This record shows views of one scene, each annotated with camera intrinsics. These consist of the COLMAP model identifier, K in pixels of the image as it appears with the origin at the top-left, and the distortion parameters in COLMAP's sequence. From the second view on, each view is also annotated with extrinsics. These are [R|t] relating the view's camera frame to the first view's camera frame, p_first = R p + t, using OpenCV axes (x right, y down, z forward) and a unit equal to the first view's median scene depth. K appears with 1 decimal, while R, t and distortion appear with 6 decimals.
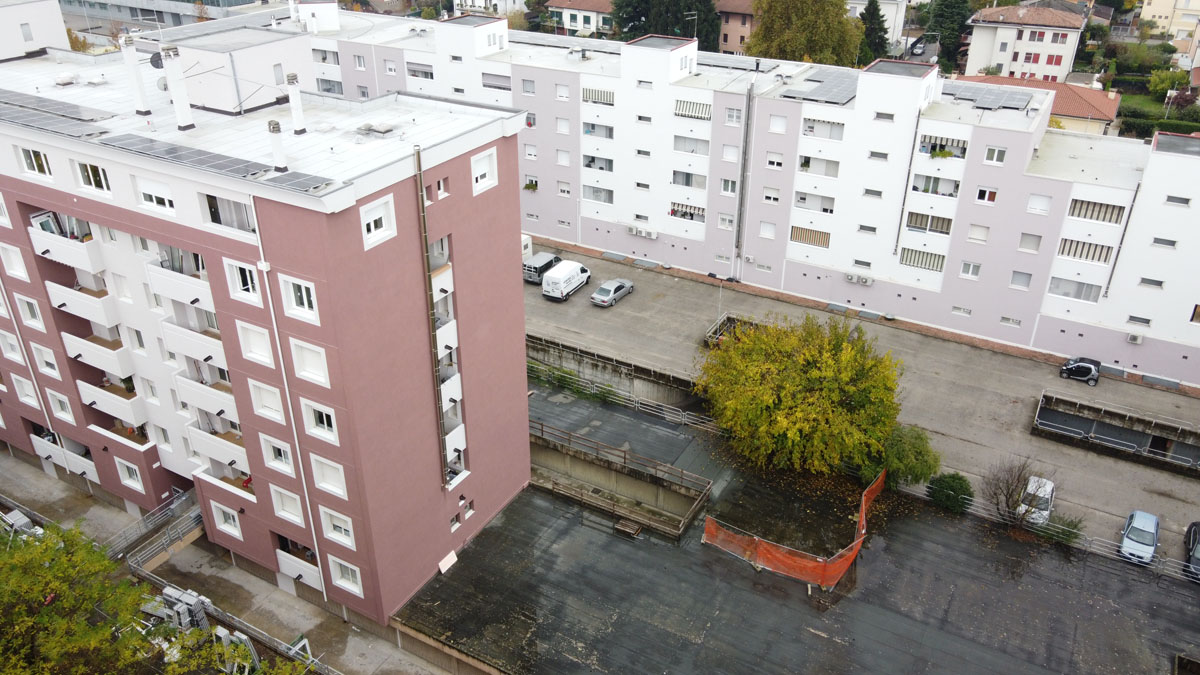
lens RADIAL K [[916.9, 0, 594.8], [0, 916.9, 335.8], [0, 0, 1]] dist [-0.003086, 0.031649]
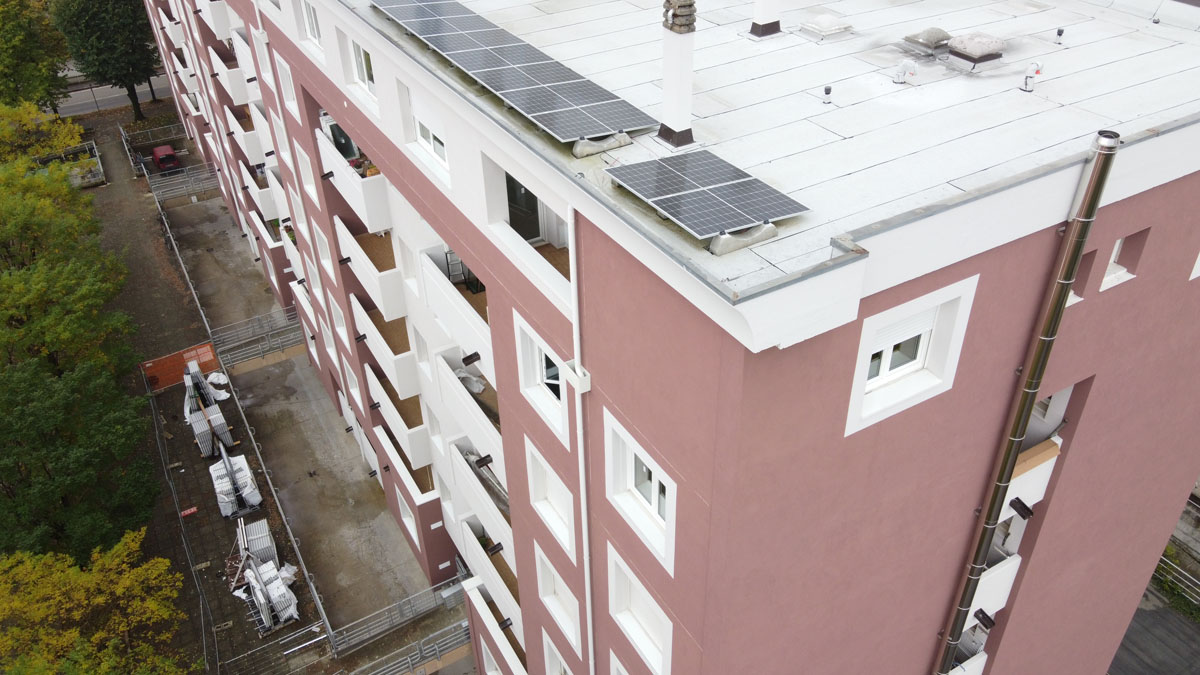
lens RADIAL K [[916.9, 0, 600.5], [0, 916.9, 336.7], [0, 0, 1]] dist [-0.003086, 0.031649]
pose [[0.864299, 0.269826, -0.424478, -0.175125], [-0.218497, 0.961557, 0.166335, -0.143534], [0.453041, -0.051016, 0.890029, 0.599562]]
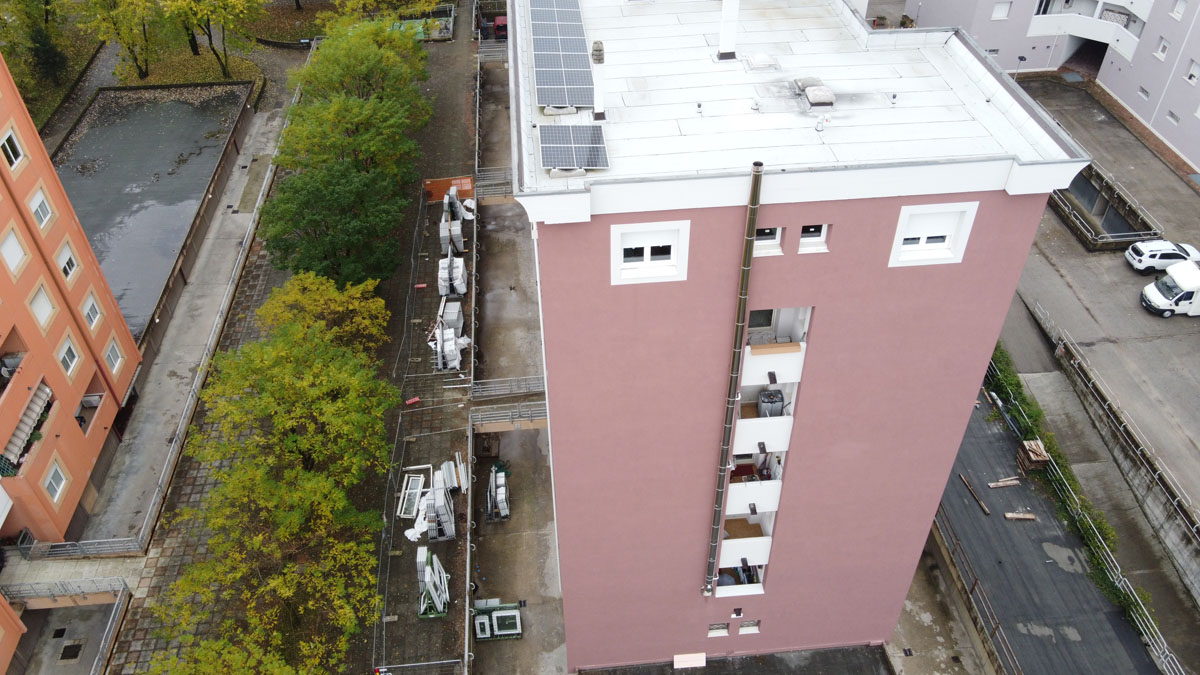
lens RADIAL K [[916.9, 0, 598.2], [0, 916.9, 331.2], [0, 0, 1]] dist [-0.003086, 0.031649]
pose [[0.572544, 0.526445, -0.628529, 0.145356], [-0.379868, 0.849701, 0.365662, -0.262596], [0.726563, 0.029401, 0.686471, 0.492287]]
